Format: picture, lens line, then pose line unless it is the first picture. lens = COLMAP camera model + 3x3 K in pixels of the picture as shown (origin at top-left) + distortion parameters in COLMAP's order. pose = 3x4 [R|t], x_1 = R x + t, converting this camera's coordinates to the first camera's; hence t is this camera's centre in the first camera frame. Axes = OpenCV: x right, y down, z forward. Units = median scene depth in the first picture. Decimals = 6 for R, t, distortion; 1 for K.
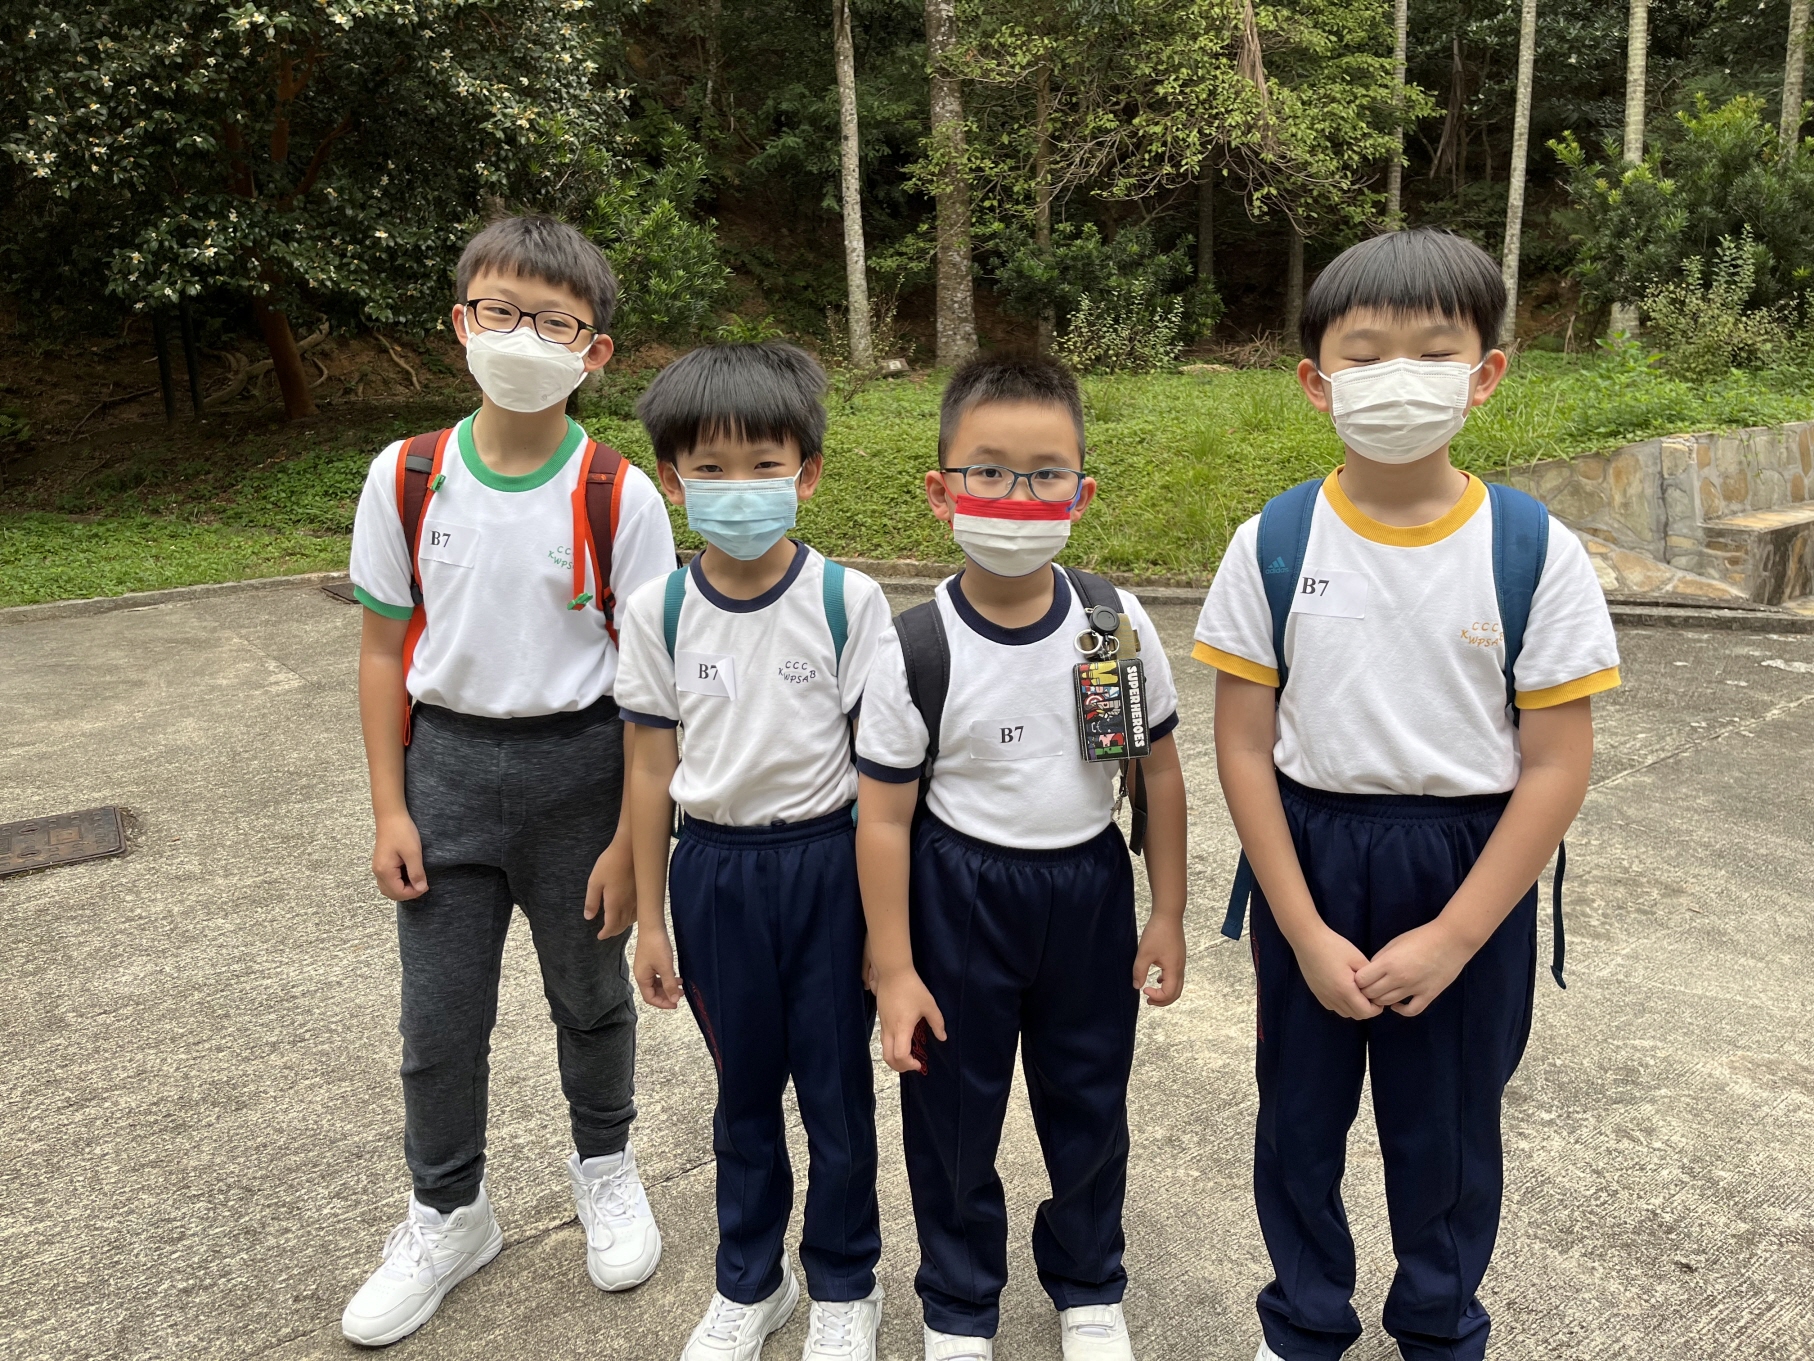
lens RADIAL K [[1308.9, 0, 907.0], [0, 1308.9, 680.5], [0, 0, 1]] dist [0.092664, -0.131613]
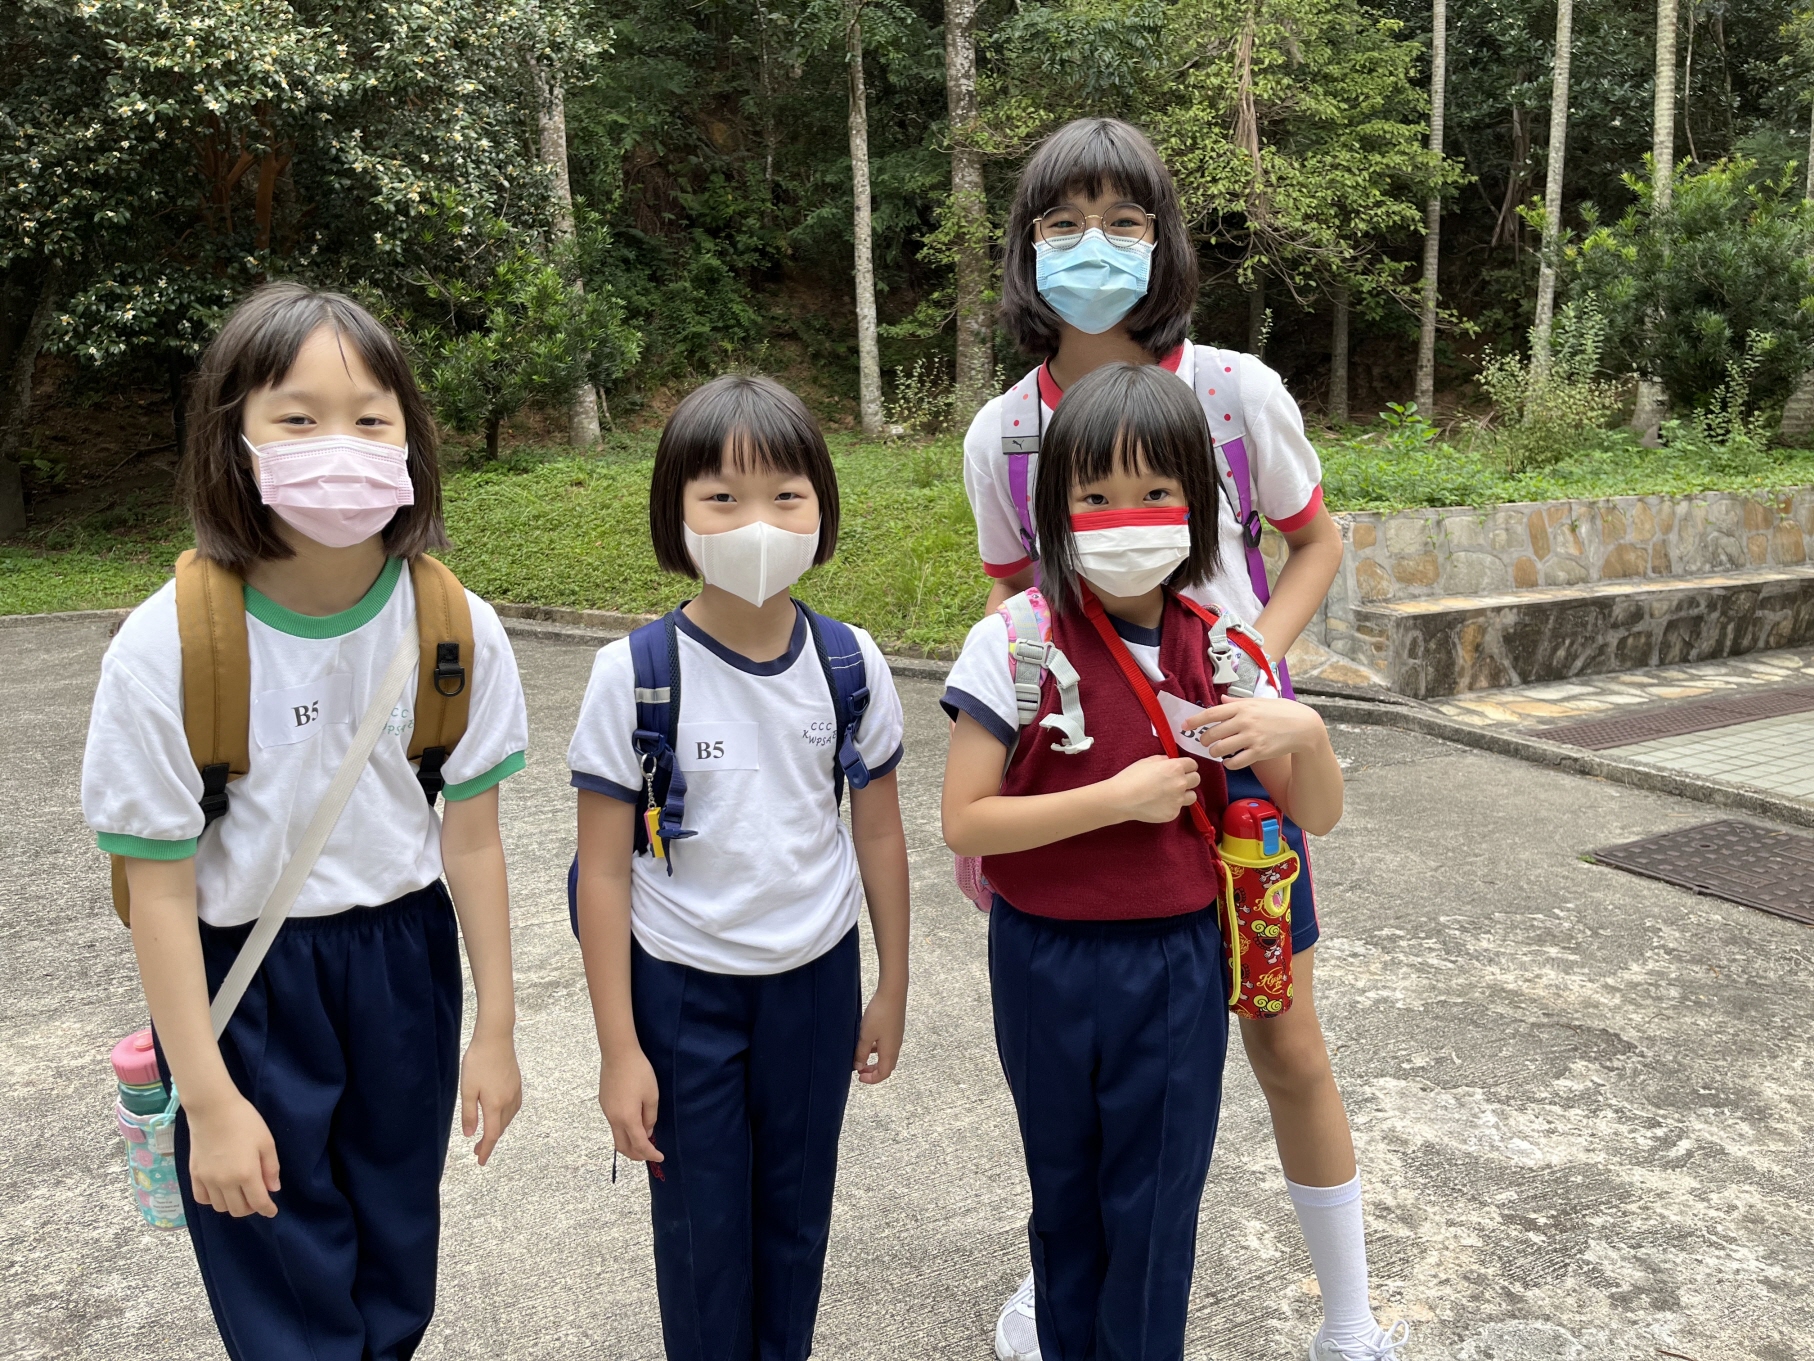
lens RADIAL K [[1331.6, 0, 931.0], [0, 1331.6, 674.2], [0, 0, 1]] dist [0.082975, -0.122492]
pose [[0.989310, 0.042358, -0.139542, 0.276161], [-0.049965, 0.997424, -0.051464, -0.003492], [0.137002, 0.057886, 0.988878, 0.011288]]
